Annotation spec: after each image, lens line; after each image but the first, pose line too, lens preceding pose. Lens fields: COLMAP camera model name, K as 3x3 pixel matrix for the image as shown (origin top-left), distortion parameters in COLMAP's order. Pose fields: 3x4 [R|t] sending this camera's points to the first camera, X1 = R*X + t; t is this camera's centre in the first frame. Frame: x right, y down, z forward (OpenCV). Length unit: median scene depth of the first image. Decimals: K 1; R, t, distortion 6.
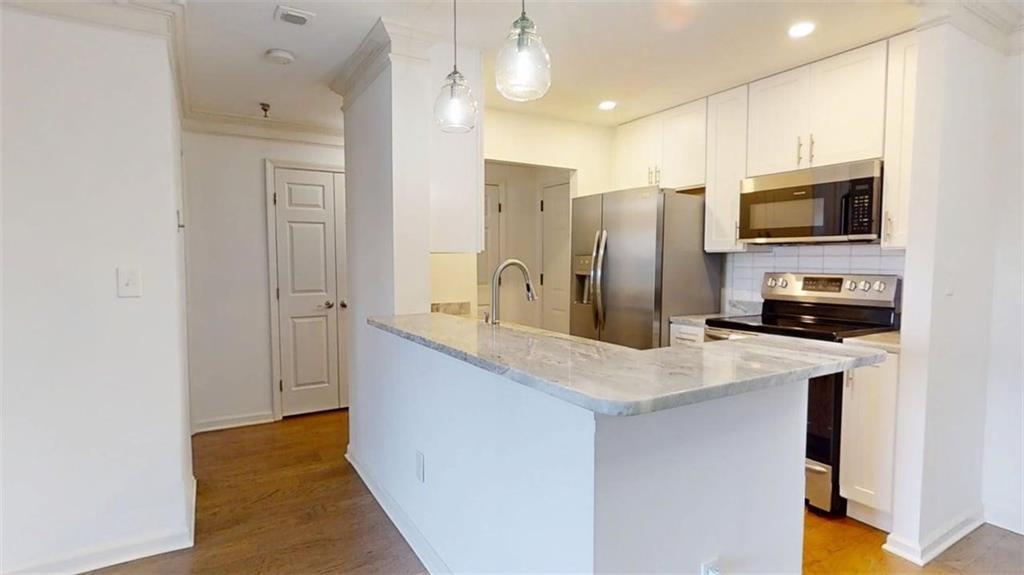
lens RADIAL K [[514.3, 0, 509.0], [0, 514.3, 290.7], [0, 0, 1]] dist [0.000848, -0.000057]
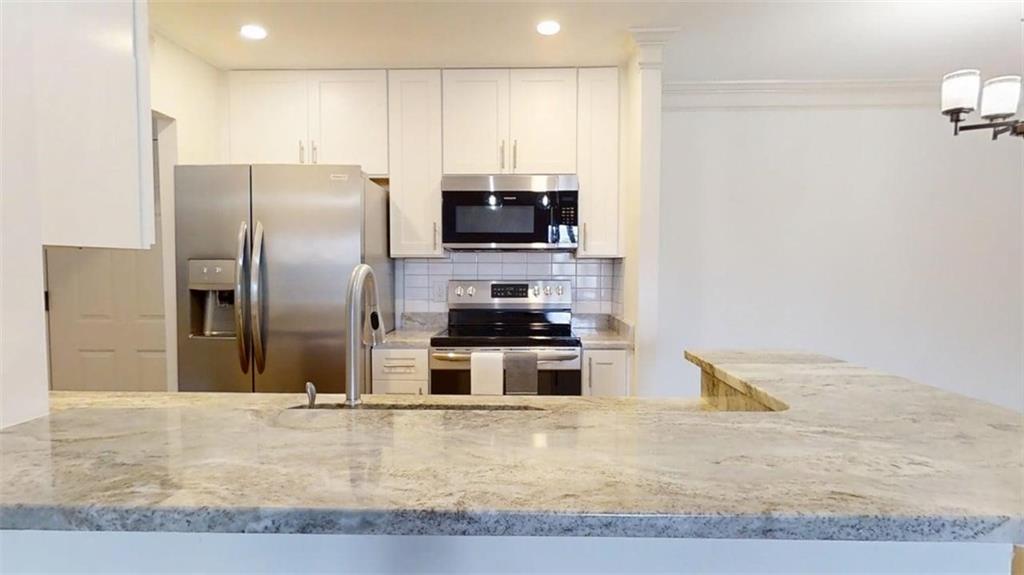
lens RADIAL K [[514.3, 0, 509.0], [0, 514.3, 290.7], [0, 0, 1]] dist [0.000848, -0.000057]
pose [[0.520491, -0.040235, 0.852919, -0.234284], [0.050625, 0.998586, 0.016213, -0.025934], [-0.852365, 0.034740, 0.521792, 0.423915]]
